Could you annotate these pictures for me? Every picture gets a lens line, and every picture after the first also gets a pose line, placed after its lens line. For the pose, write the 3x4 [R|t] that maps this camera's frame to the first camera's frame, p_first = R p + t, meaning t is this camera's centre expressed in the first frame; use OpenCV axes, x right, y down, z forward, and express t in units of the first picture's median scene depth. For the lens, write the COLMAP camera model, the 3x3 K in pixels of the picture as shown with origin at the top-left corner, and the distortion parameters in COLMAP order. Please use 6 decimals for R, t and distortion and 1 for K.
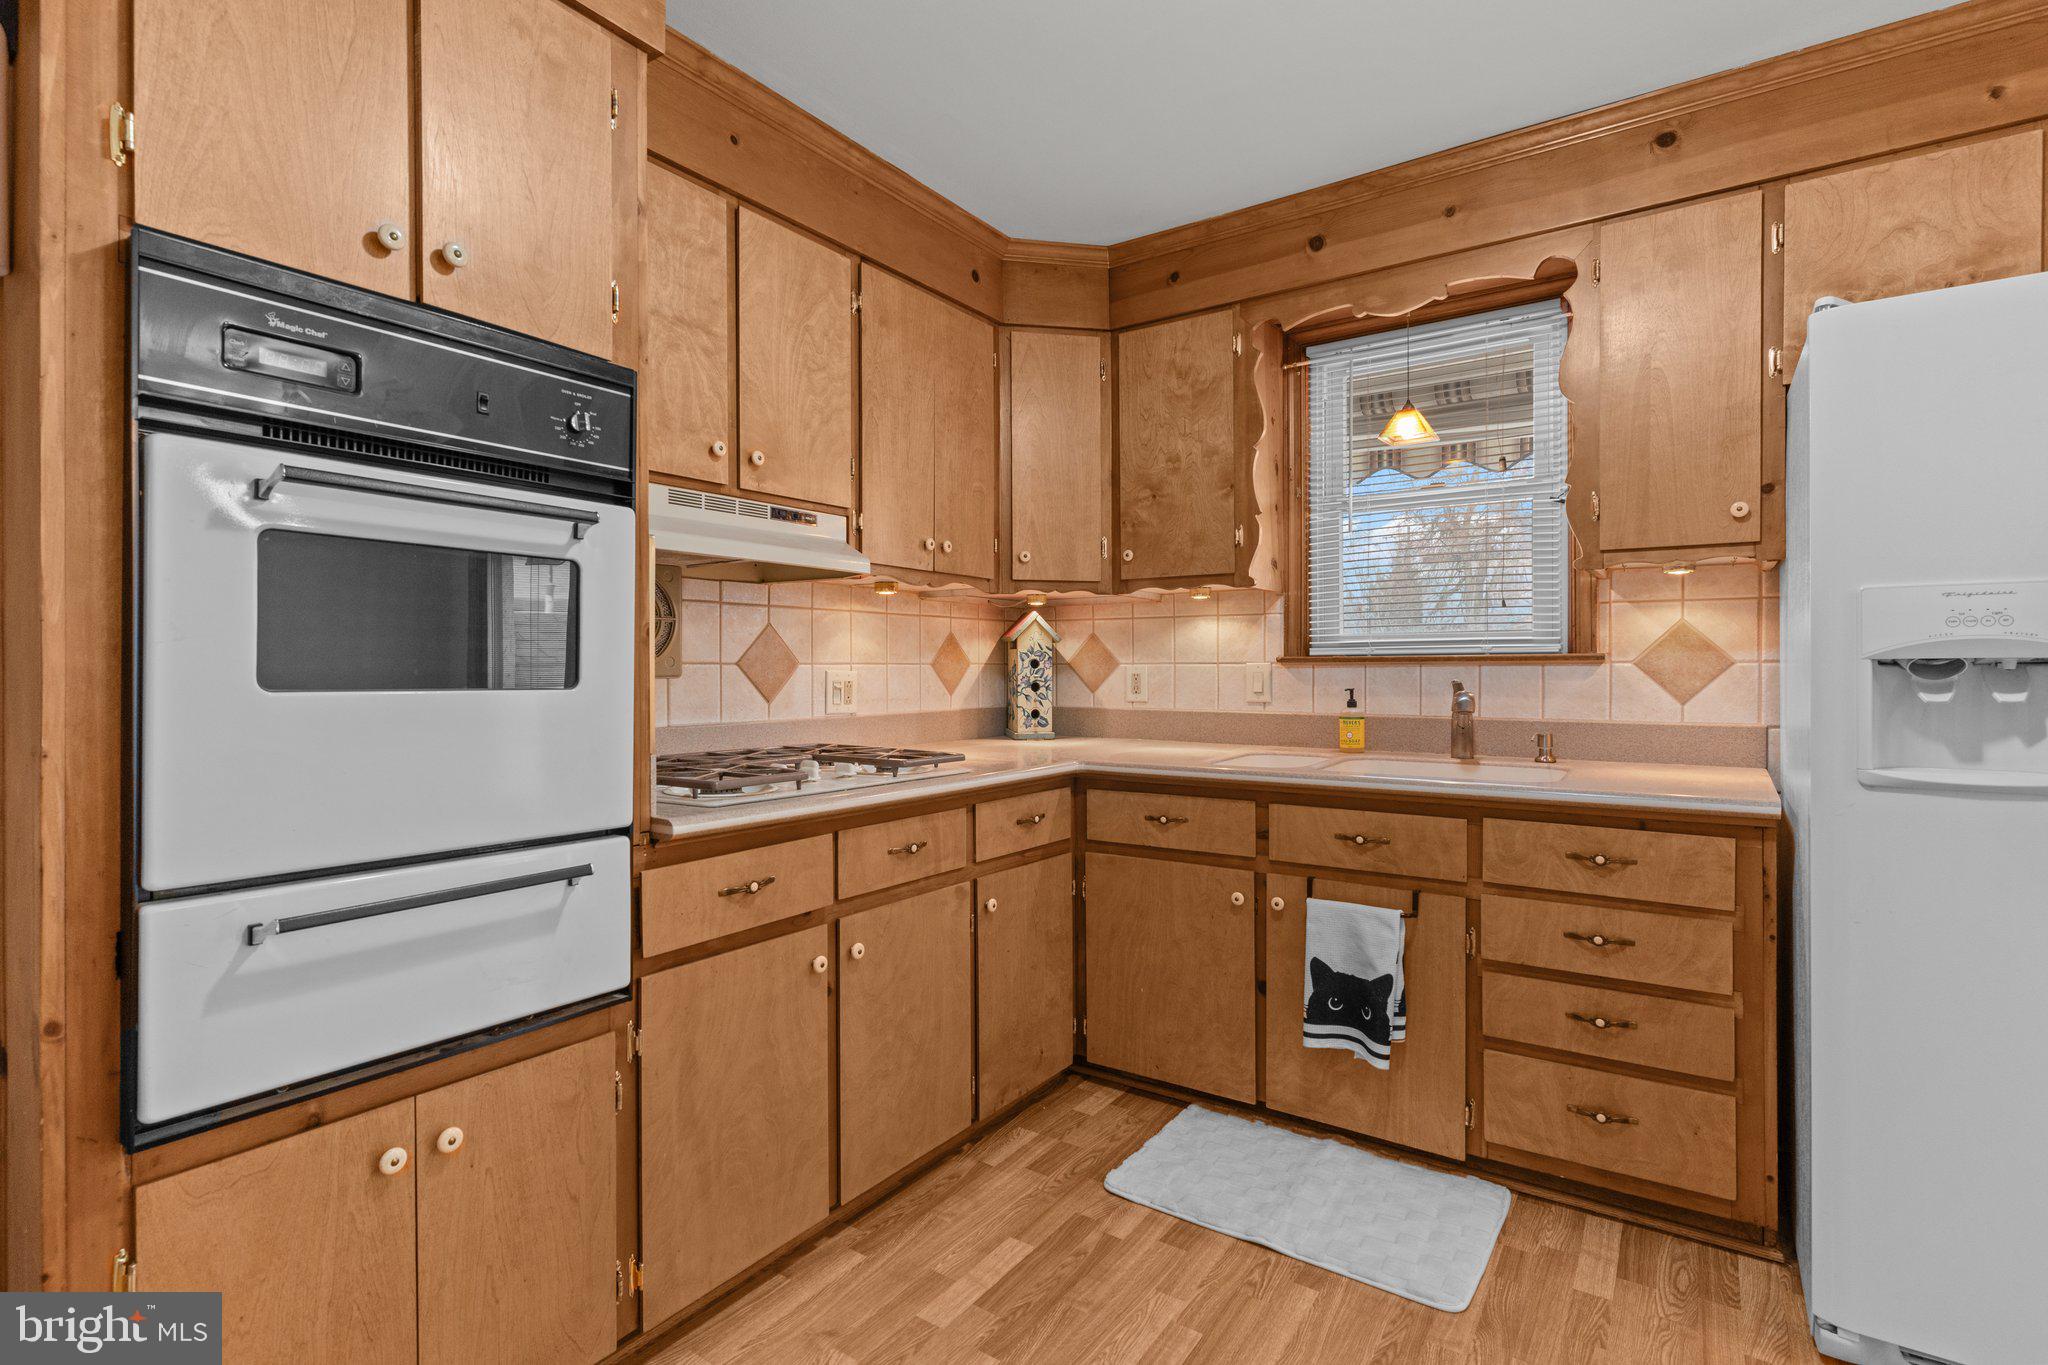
lens RADIAL K [[975.5, 0, 1022.4], [0, 975.5, 673.3], [0, 0, 1]] dist [-0.000558, 0.000700]
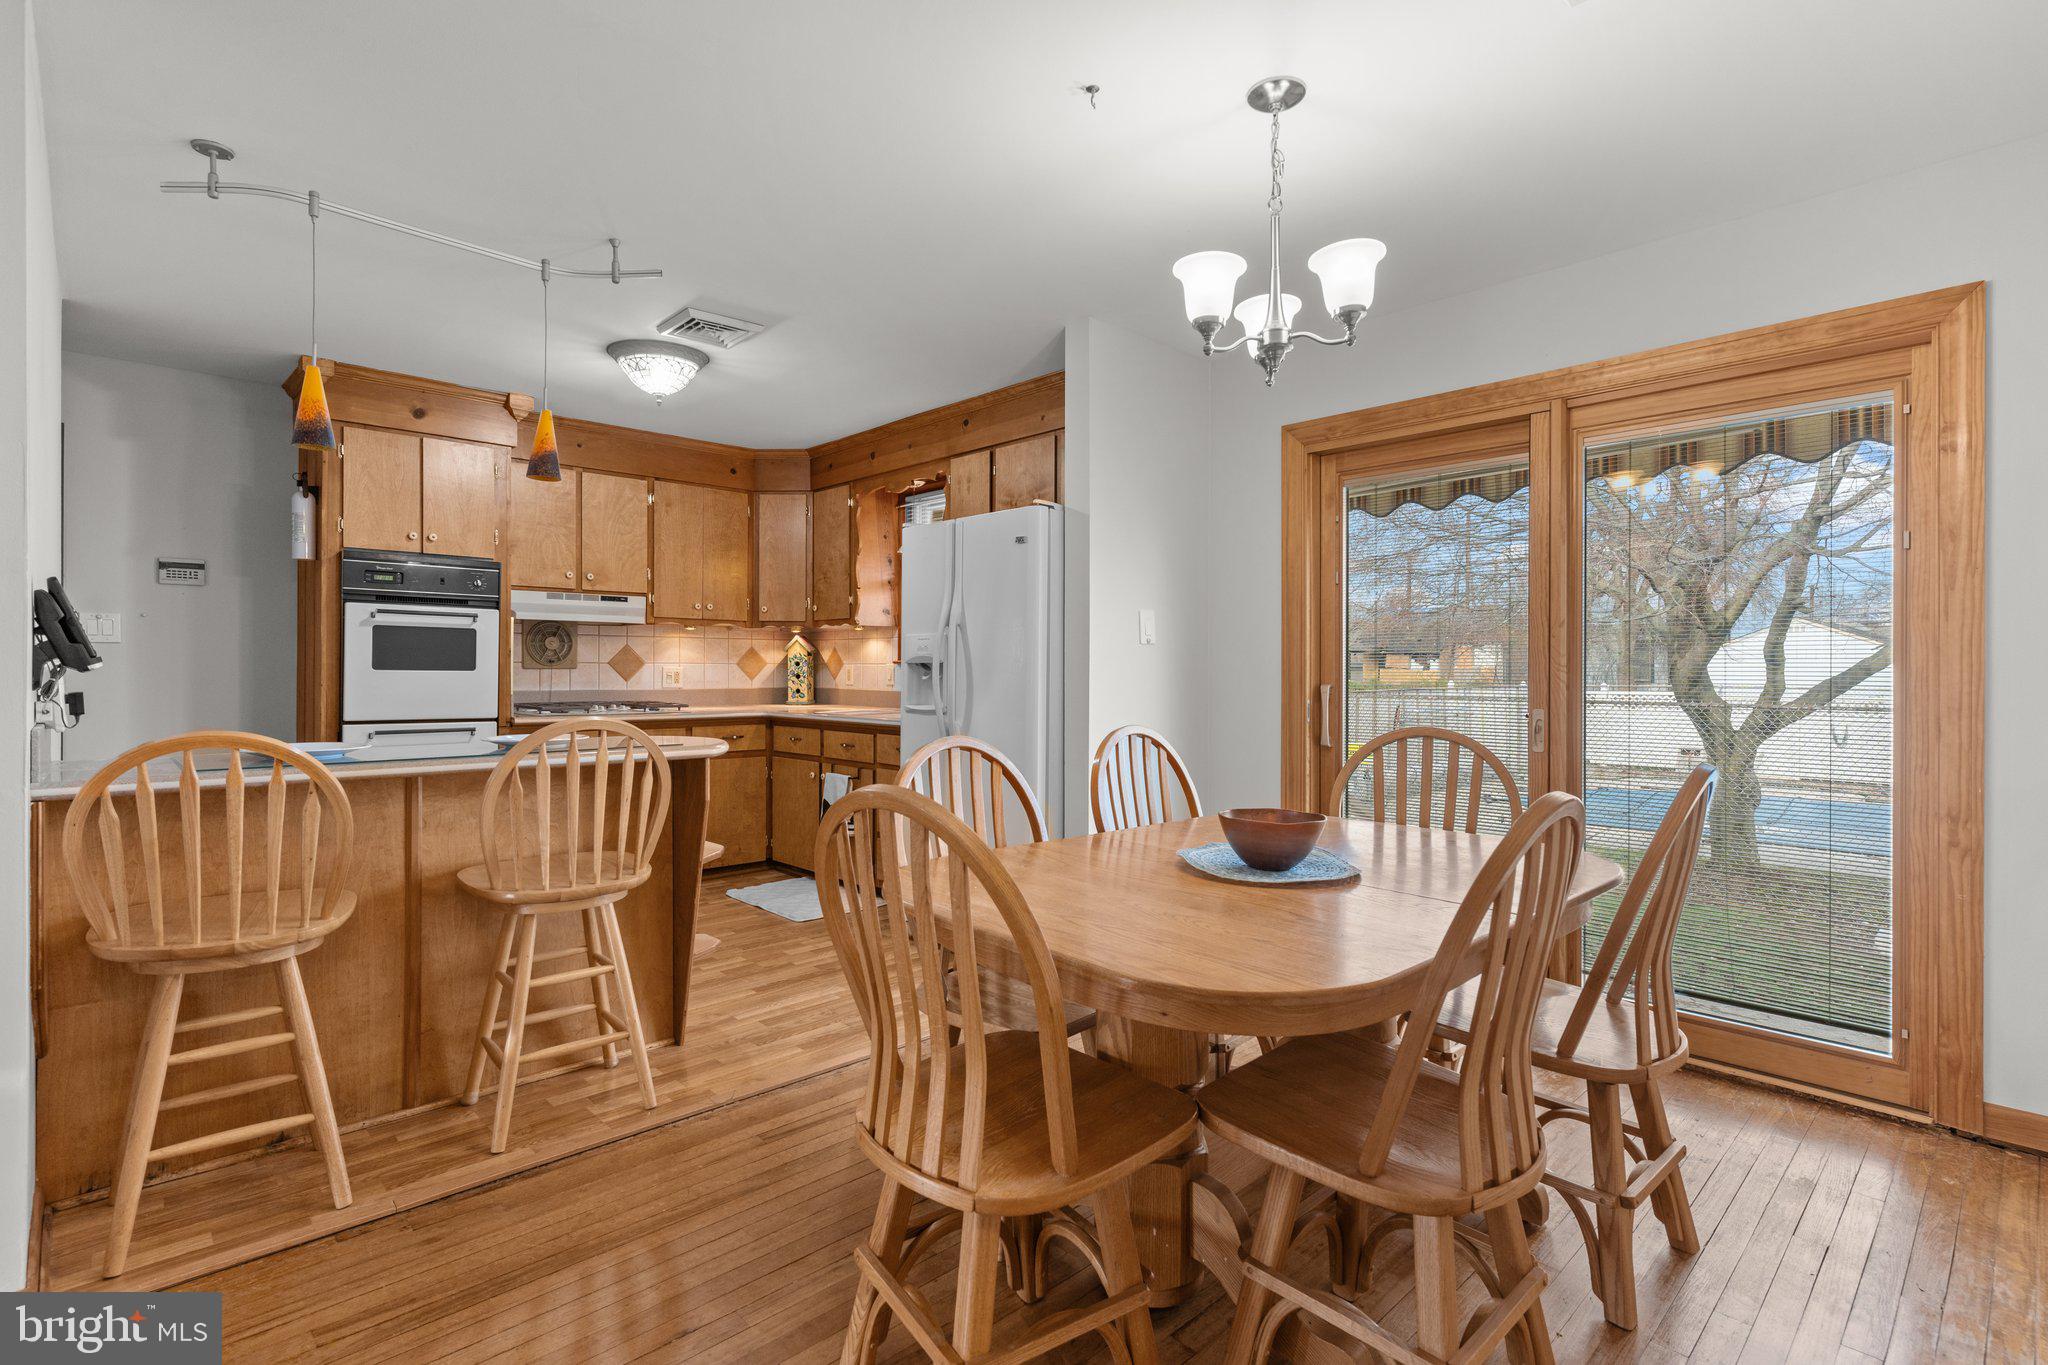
lens RADIAL K [[975.5, 0, 1029.8], [0, 975.5, 672.5], [0, 0, 1]] dist [-0.000558, 0.000700]
pose [[0.978735, 0.006549, -0.205025, 1.170673], [-0.006964, 0.999975, -0.001300, 0.008355], [0.205011, 0.002700, 0.978756, -1.021596]]
